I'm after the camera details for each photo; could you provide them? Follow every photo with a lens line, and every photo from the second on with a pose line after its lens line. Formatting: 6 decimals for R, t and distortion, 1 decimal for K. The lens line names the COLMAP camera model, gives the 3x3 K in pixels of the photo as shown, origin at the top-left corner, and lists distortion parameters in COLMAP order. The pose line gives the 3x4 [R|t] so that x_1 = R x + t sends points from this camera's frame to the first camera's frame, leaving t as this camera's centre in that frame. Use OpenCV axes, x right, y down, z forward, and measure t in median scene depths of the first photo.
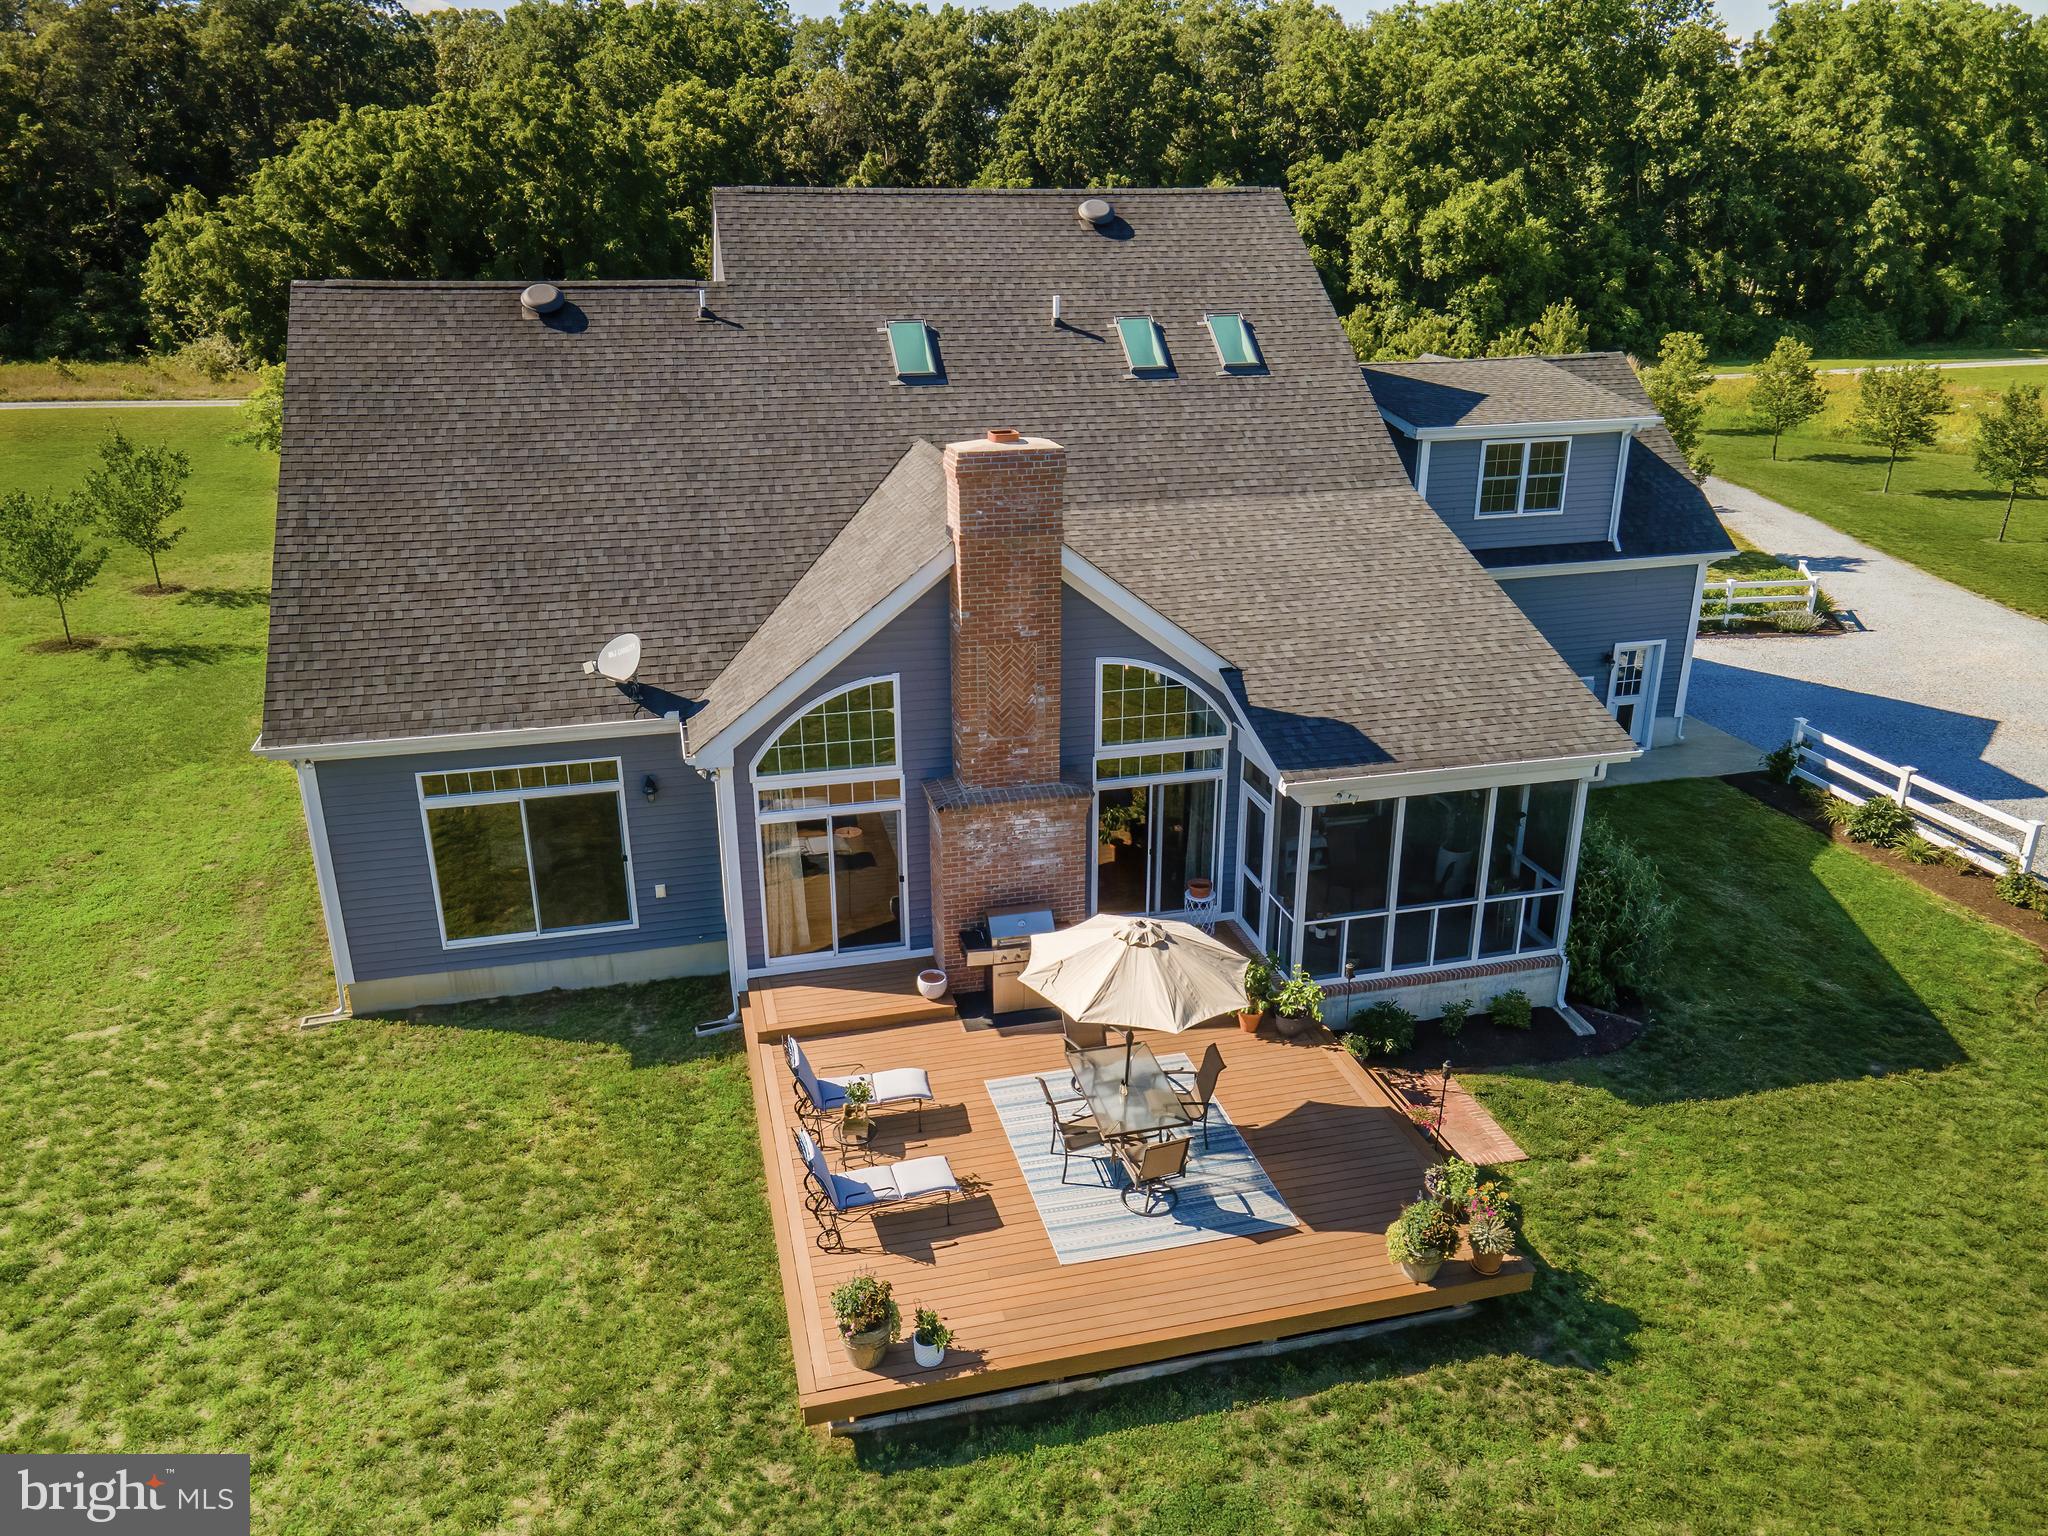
lens RADIAL K [[1487.4, 0, 1023.3], [0, 1487.4, 779.3], [0, 0, 1]] dist [0.028506, 0.031386]
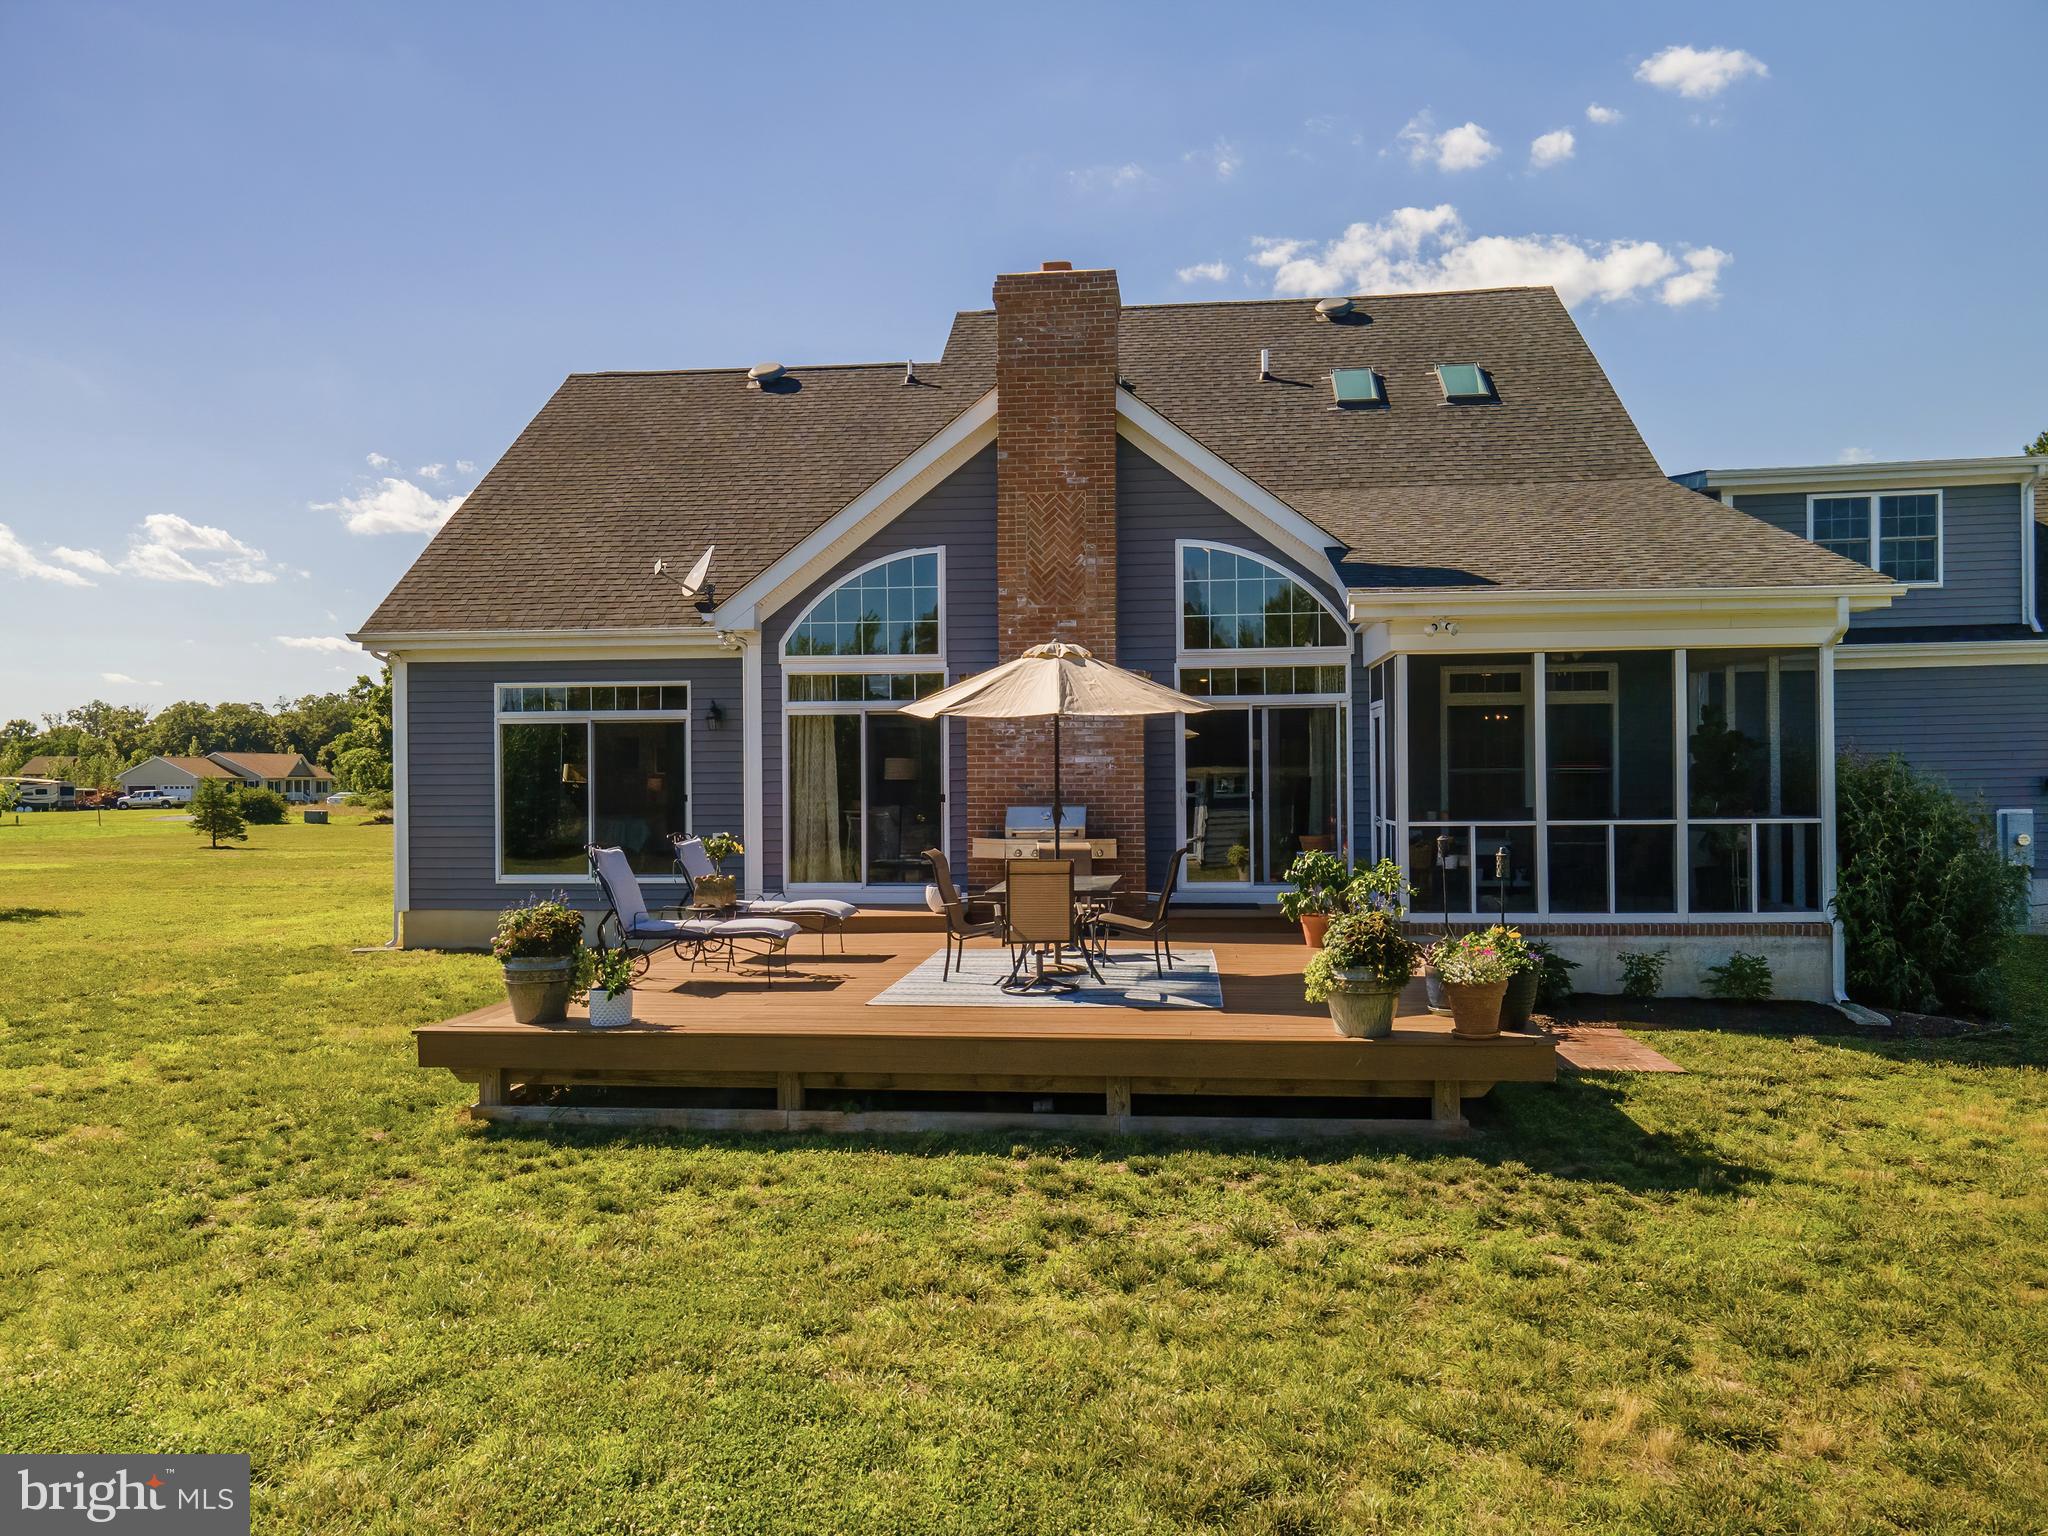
lens RADIAL K [[1487.4, 0, 1023.3], [0, 1487.4, 779.3], [0, 0, 1]] dist [0.028506, 0.031386]
pose [[0.937624, -0.004048, -0.347627, 0.270713], [-0.122296, 0.932180, -0.340713, 0.358191], [0.325430, 0.361974, 0.873539, 0.280350]]
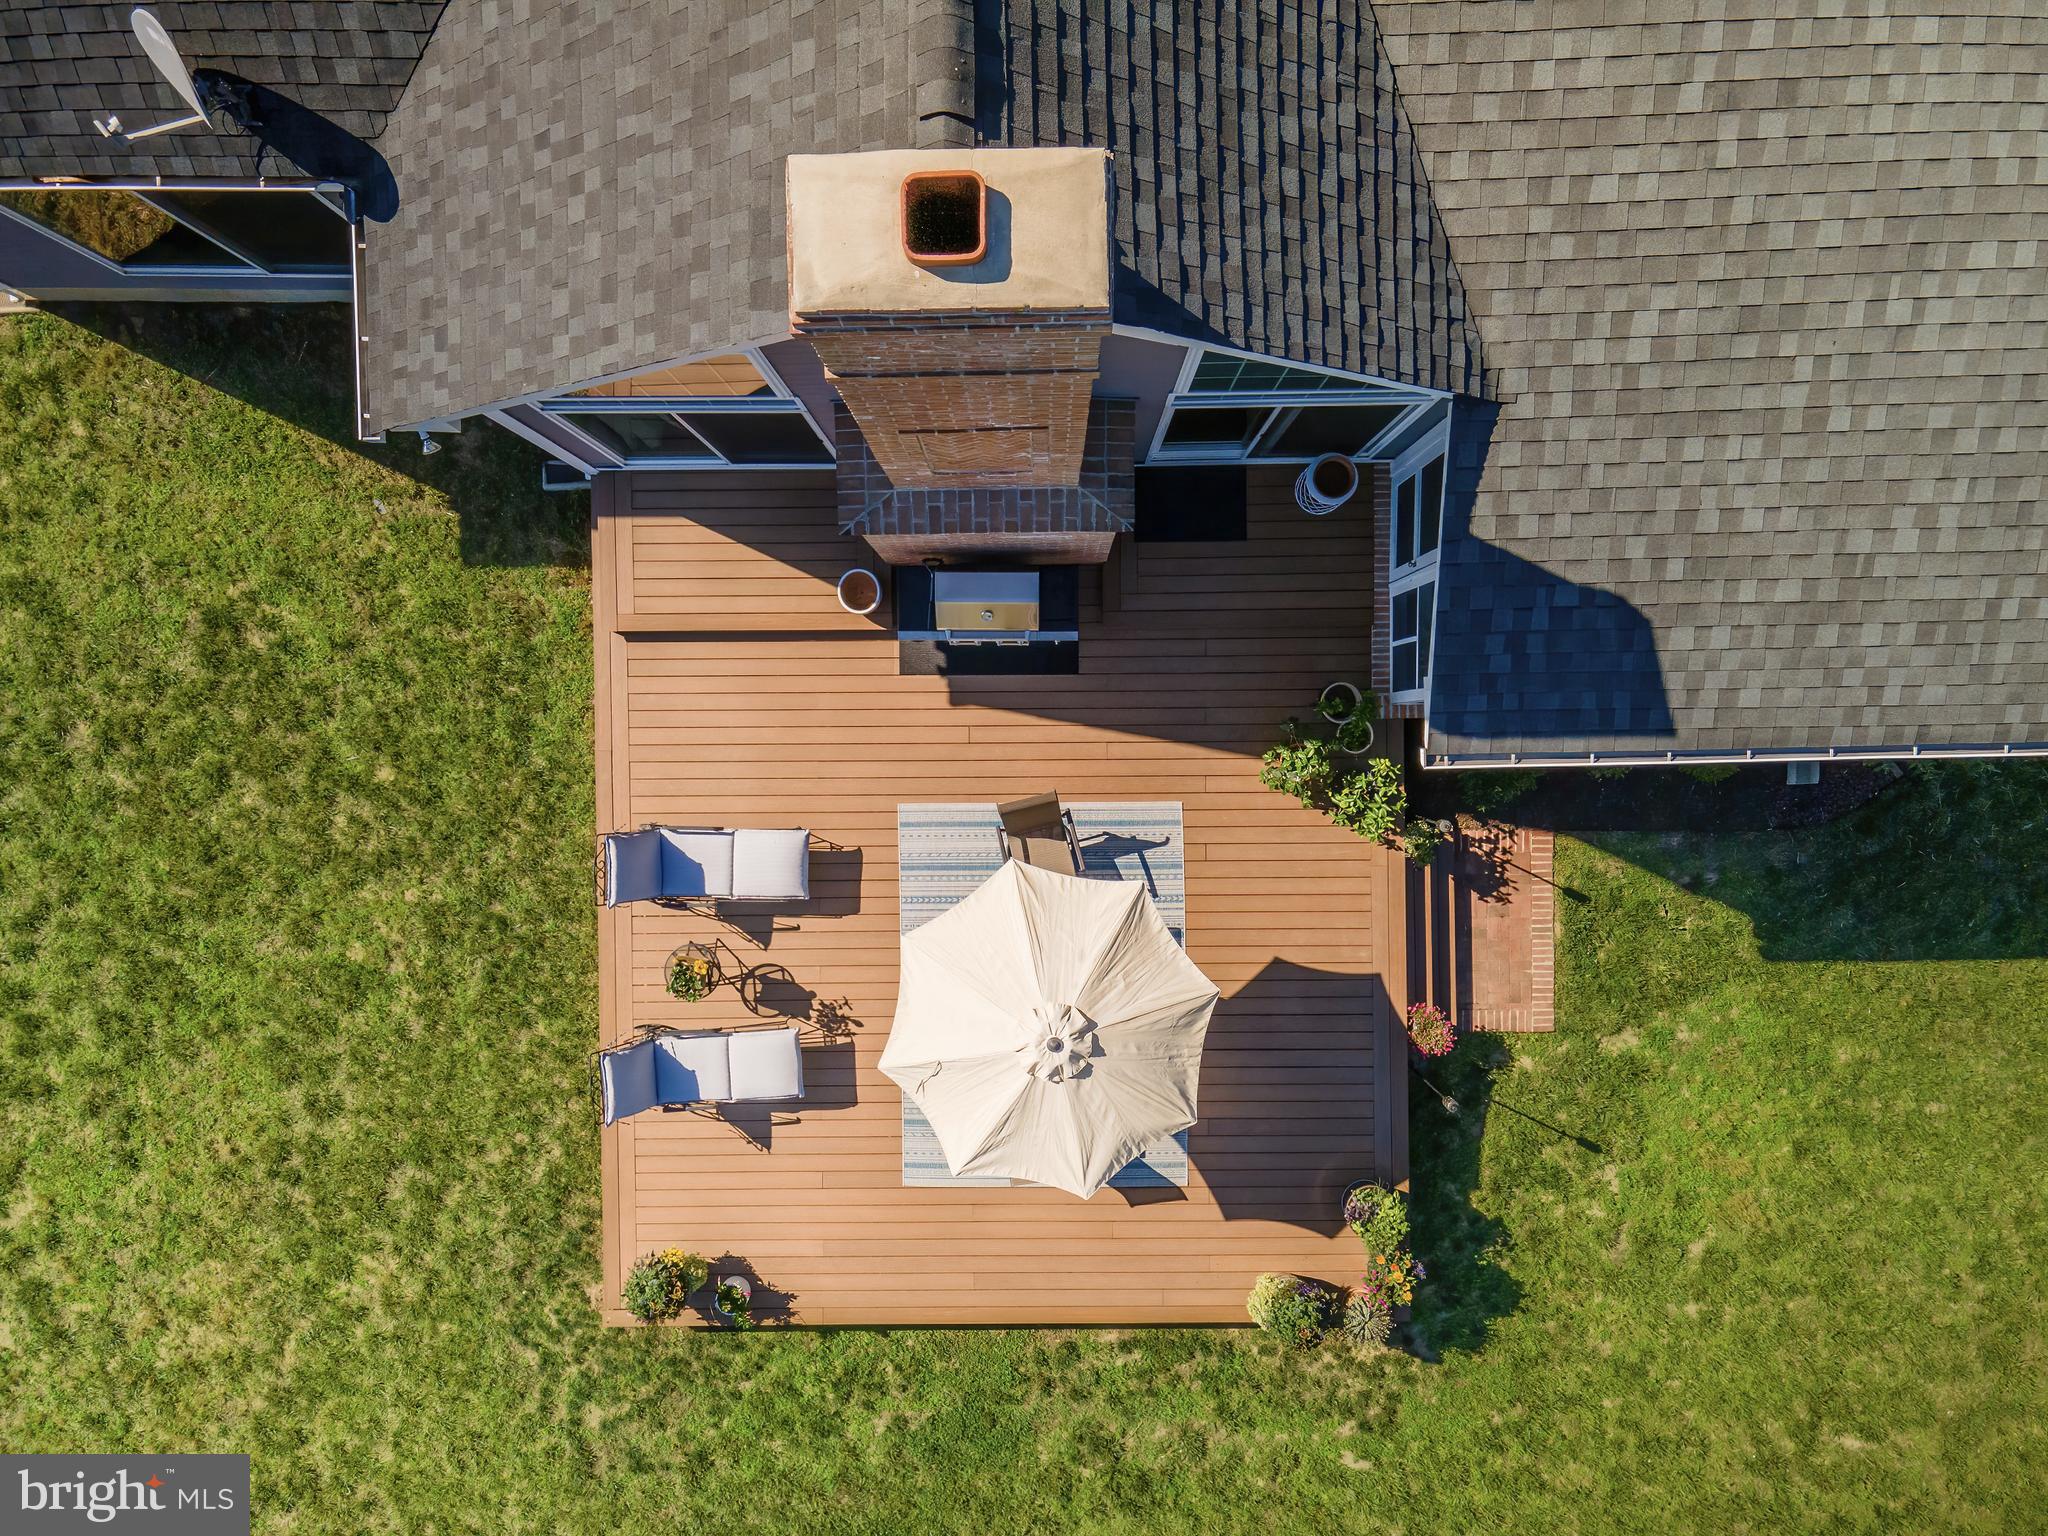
lens RADIAL K [[1523.3, 0, 1024.0], [0, 1523.3, 768.0], [0, 0, 1]] dist [0.008796, 0.061754]
pose [[0.971962, 0.235114, -0.003364, 0.031064], [-0.076417, 0.329372, 0.941103, -0.493492], [0.222375, -0.914459, 0.338104, 0.730200]]
